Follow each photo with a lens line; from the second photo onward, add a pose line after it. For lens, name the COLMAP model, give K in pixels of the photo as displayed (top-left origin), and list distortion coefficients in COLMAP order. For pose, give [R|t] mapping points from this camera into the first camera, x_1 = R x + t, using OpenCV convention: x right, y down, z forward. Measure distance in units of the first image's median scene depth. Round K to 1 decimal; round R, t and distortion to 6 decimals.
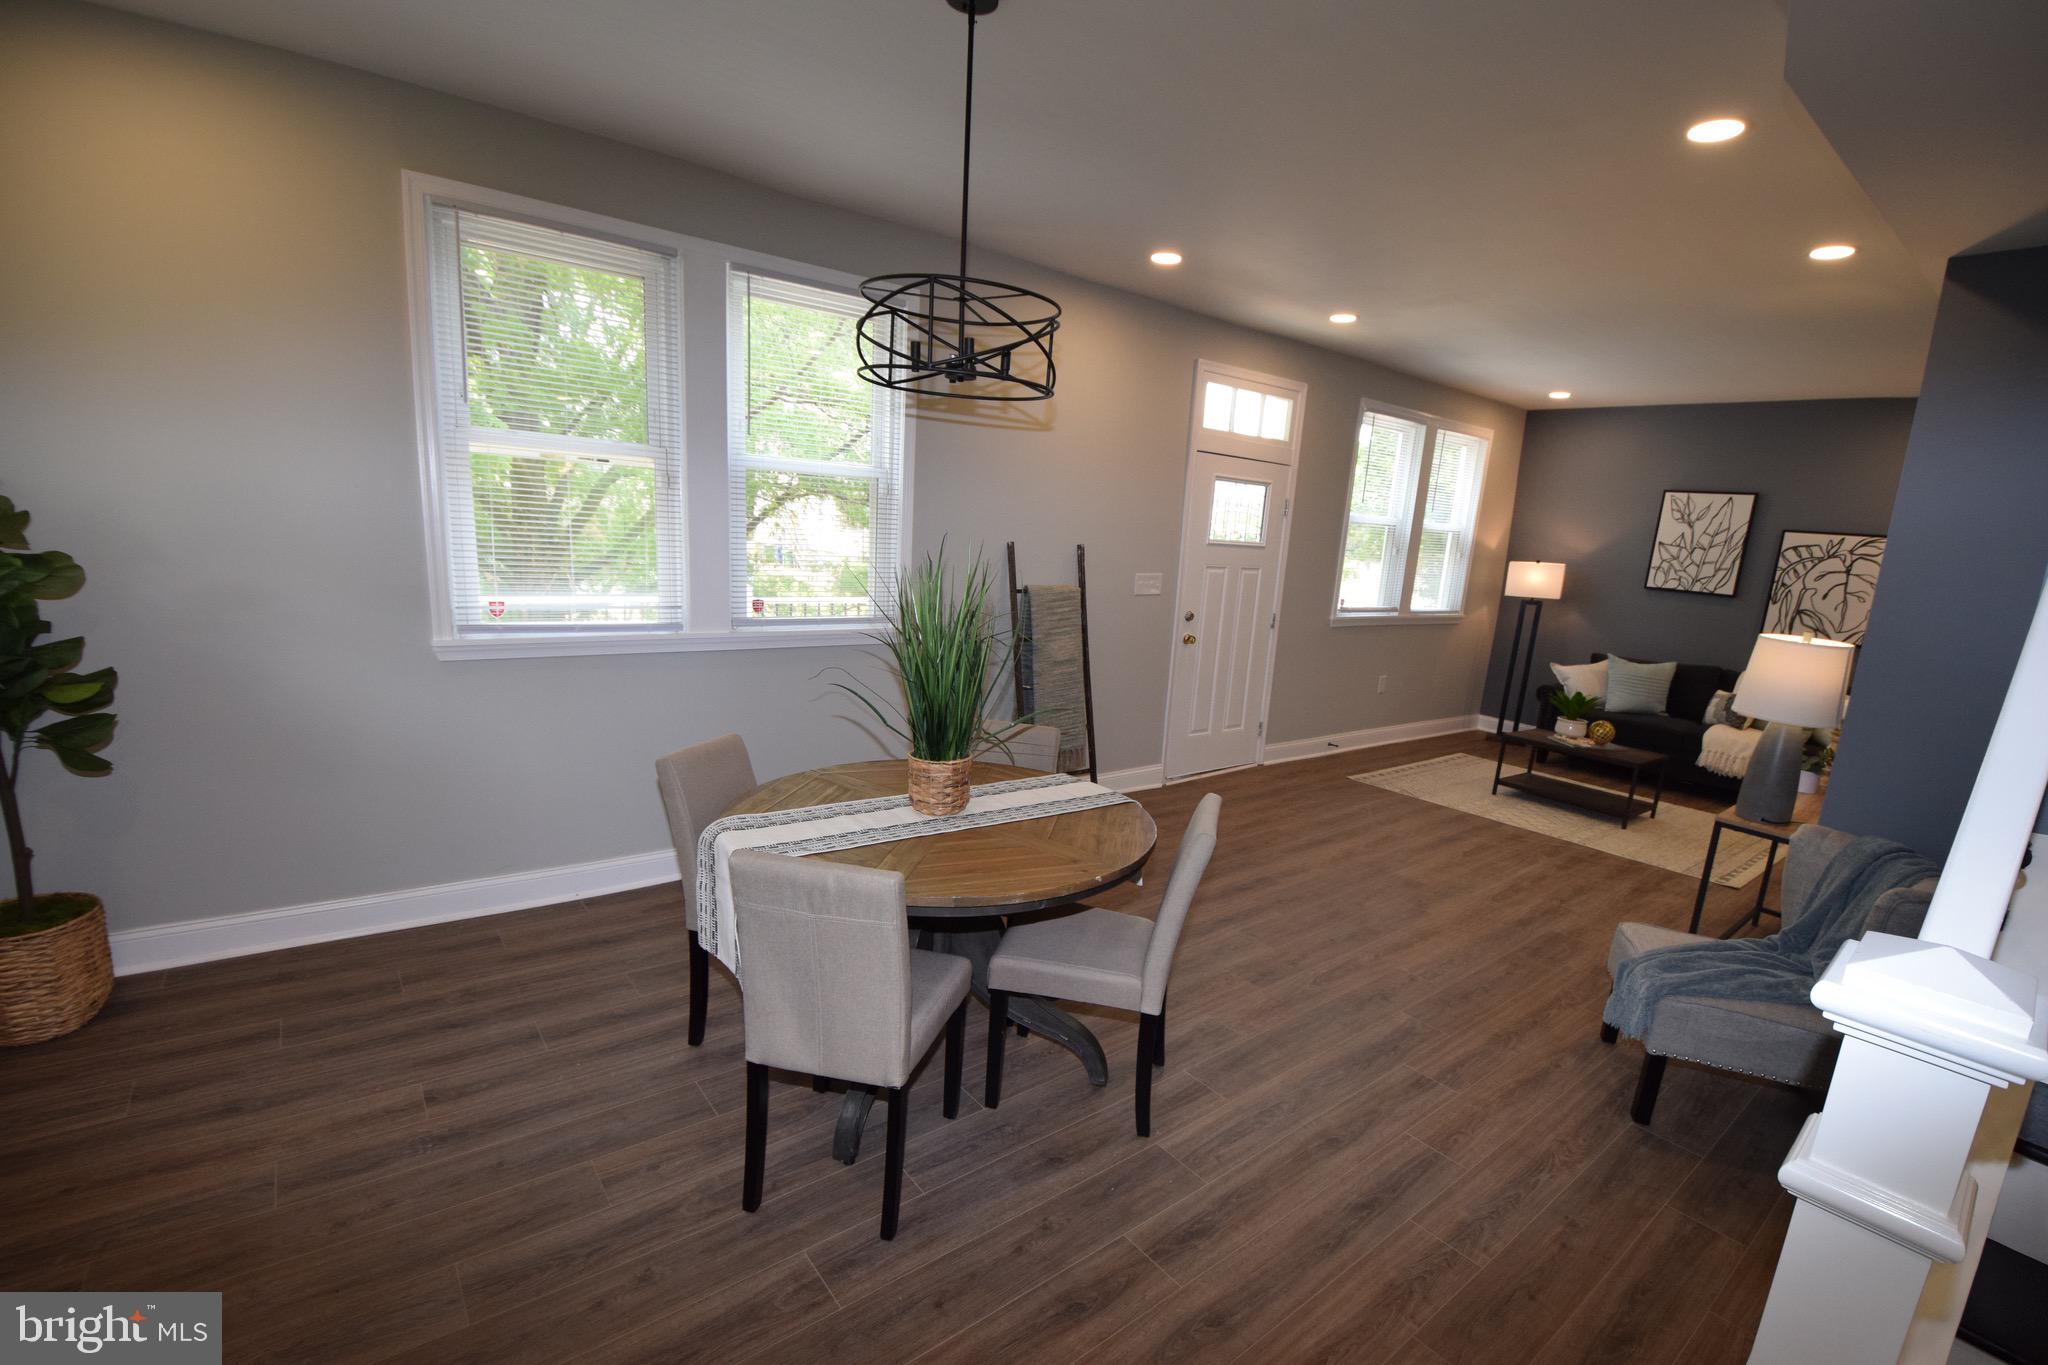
lens RADIAL K [[895.7, 0, 1017.6], [0, 895.7, 684.3], [0, 0, 1]] dist [-0.000468, -0.000286]
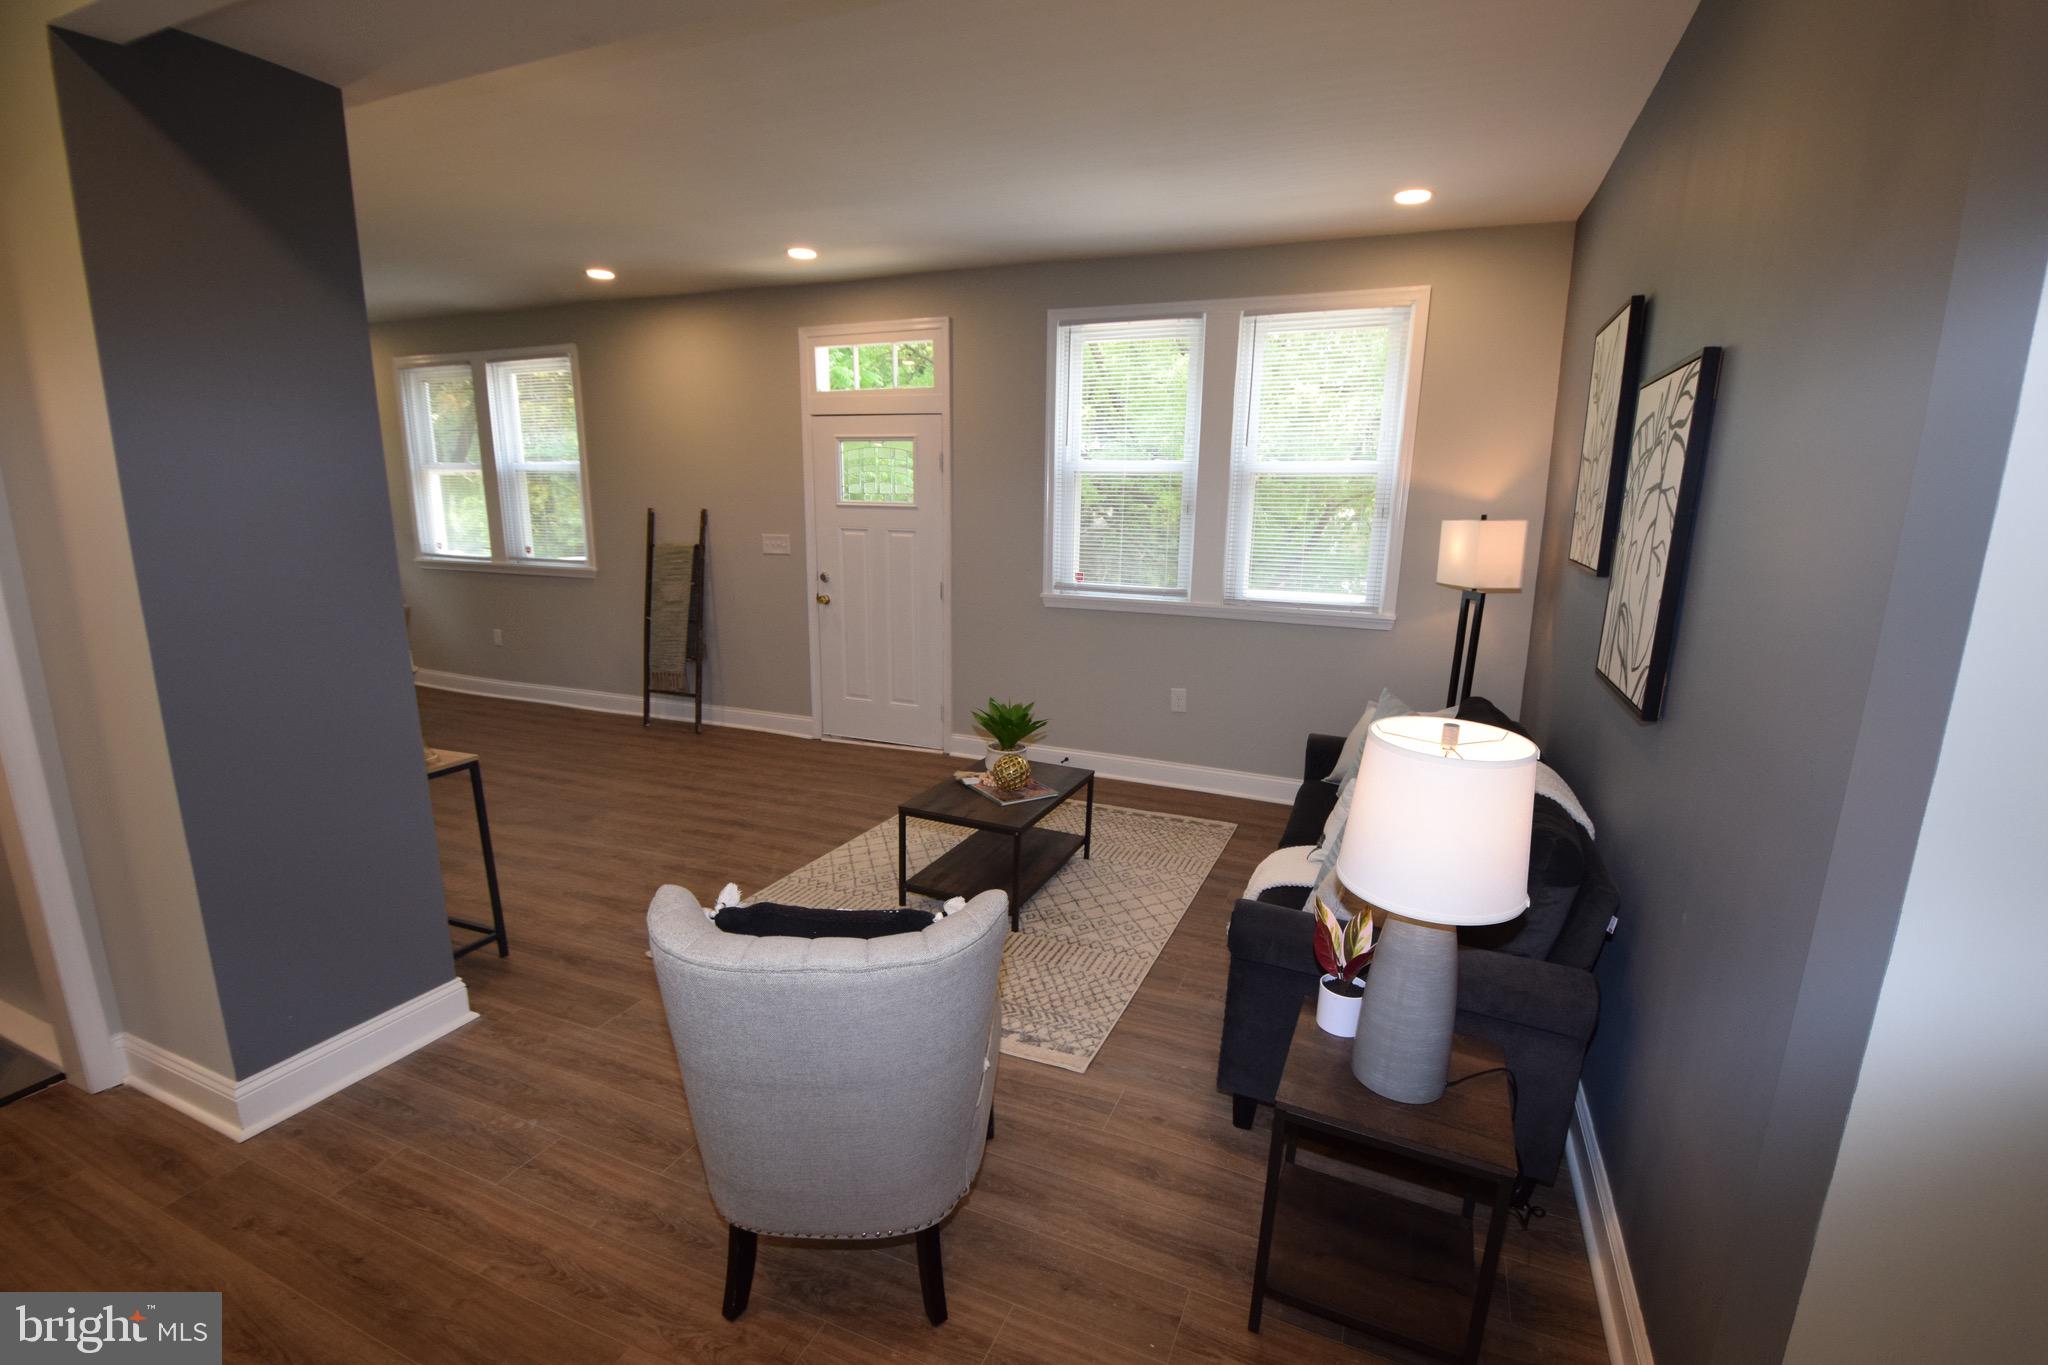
lens RADIAL K [[895.7, 0, 1013.6], [0, 895.7, 688.6], [0, 0, 1]] dist [-0.000468, -0.000286]
pose [[0.508484, 0.145952, -0.848612, 1.191942], [-0.123996, 0.987670, 0.095571, -0.074160], [0.852097, 0.056628, 0.520311, 0.650476]]
